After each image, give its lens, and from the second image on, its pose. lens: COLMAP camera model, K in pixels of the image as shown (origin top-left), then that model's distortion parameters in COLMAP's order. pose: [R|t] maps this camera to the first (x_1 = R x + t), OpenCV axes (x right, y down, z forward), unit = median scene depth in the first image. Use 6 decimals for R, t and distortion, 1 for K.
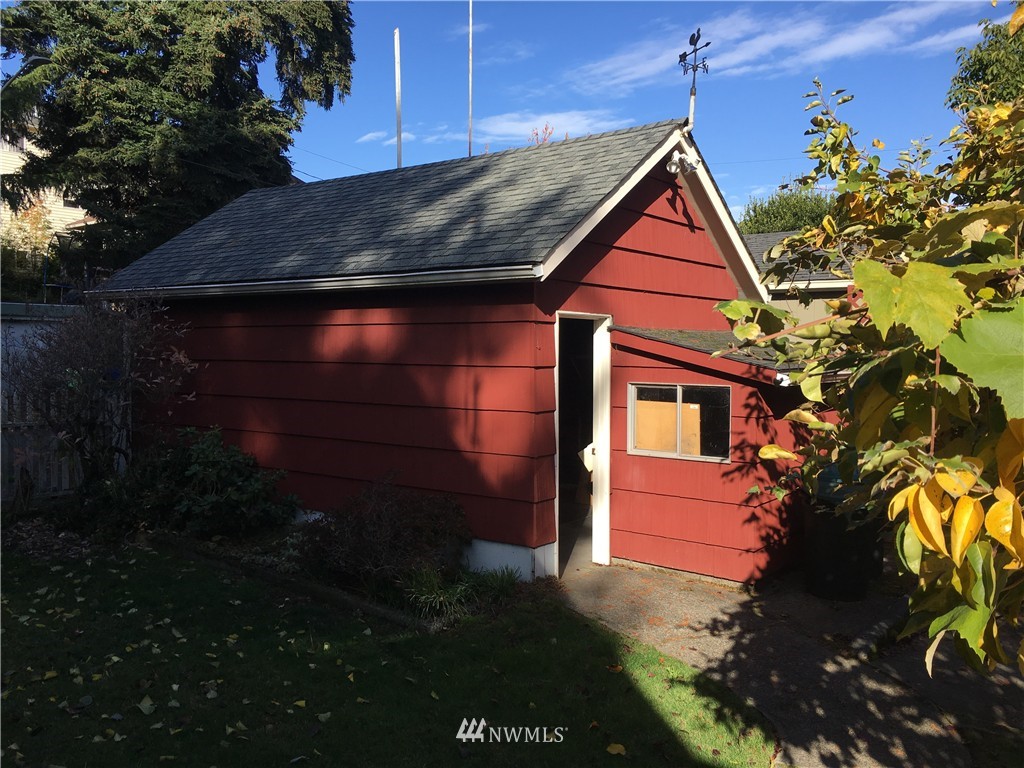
lens RADIAL K [[853.3, 0, 511.3], [0, 853.3, 384.2], [0, 0, 1]] dist [0.011940, 0.002862]
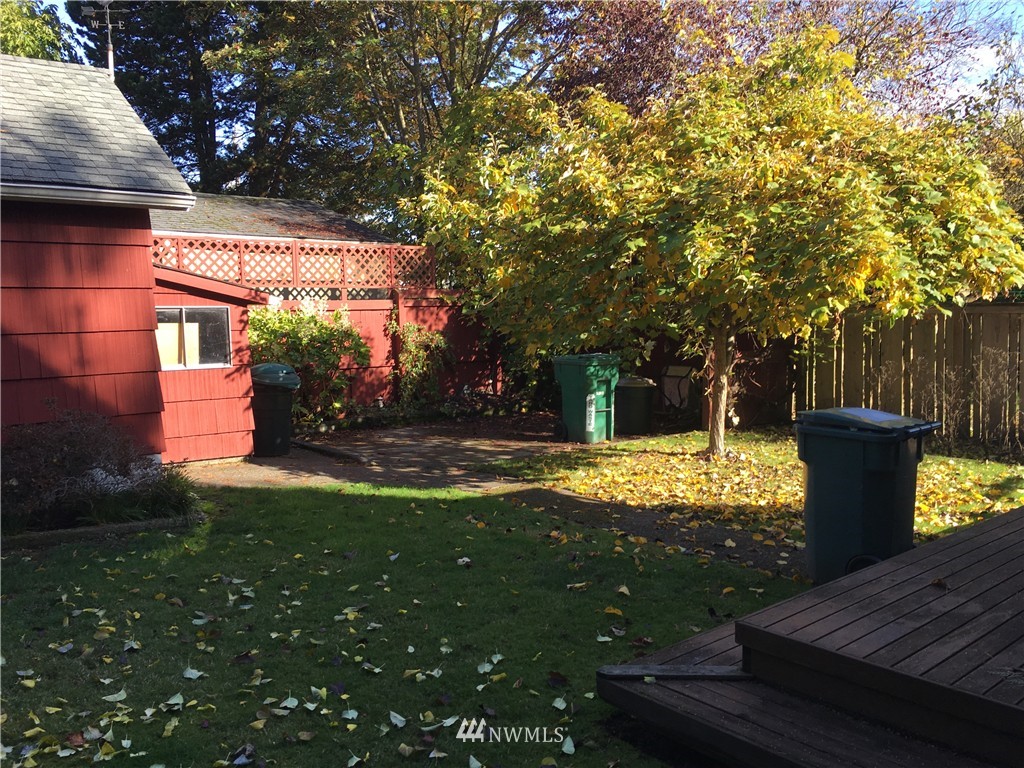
lens RADIAL K [[853.3, 0, 512.9], [0, 853.3, 384.9], [0, 0, 1]] dist [0.011940, 0.002862]
pose [[0.218522, -0.088717, 0.971791, -0.912145], [0.059793, 0.995205, 0.077409, 0.045467], [-0.973998, 0.041191, 0.222779, 0.296171]]
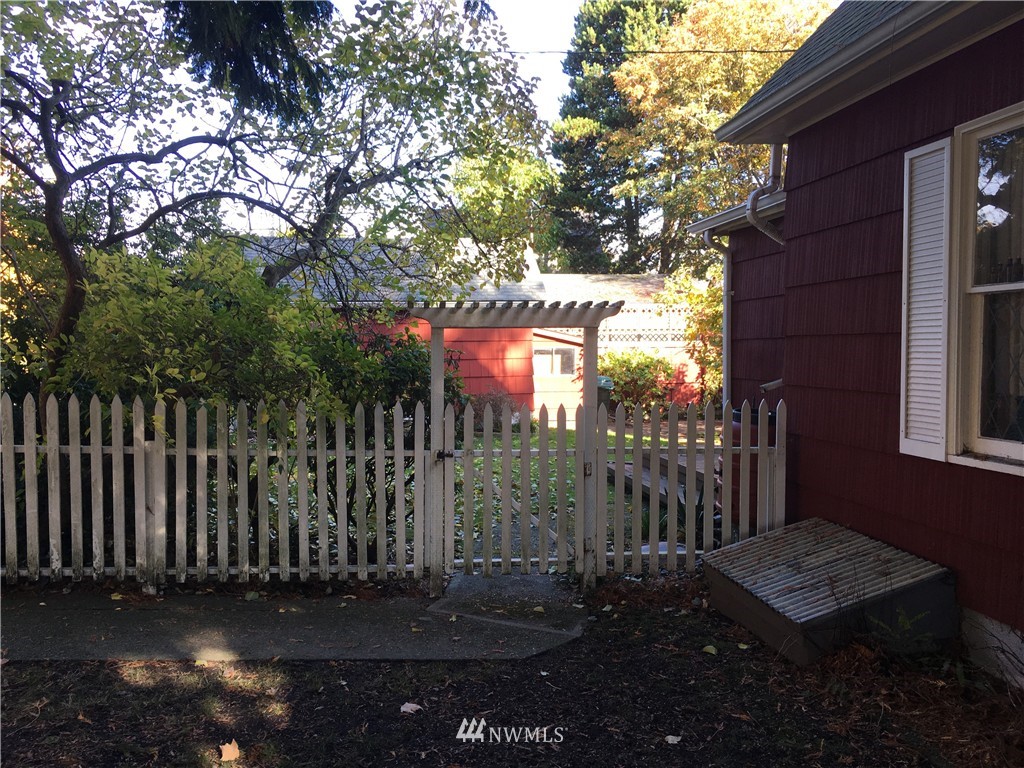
lens RADIAL K [[853.3, 0, 512.0], [0, 853.3, 383.1], [0, 0, 1]] dist [0.011940, 0.002862]
pose [[0.689574, -0.041562, 0.723021, -1.772041], [0.037861, 0.999056, 0.021320, 0.049133], [-0.723224, 0.012673, 0.690497, -0.668966]]
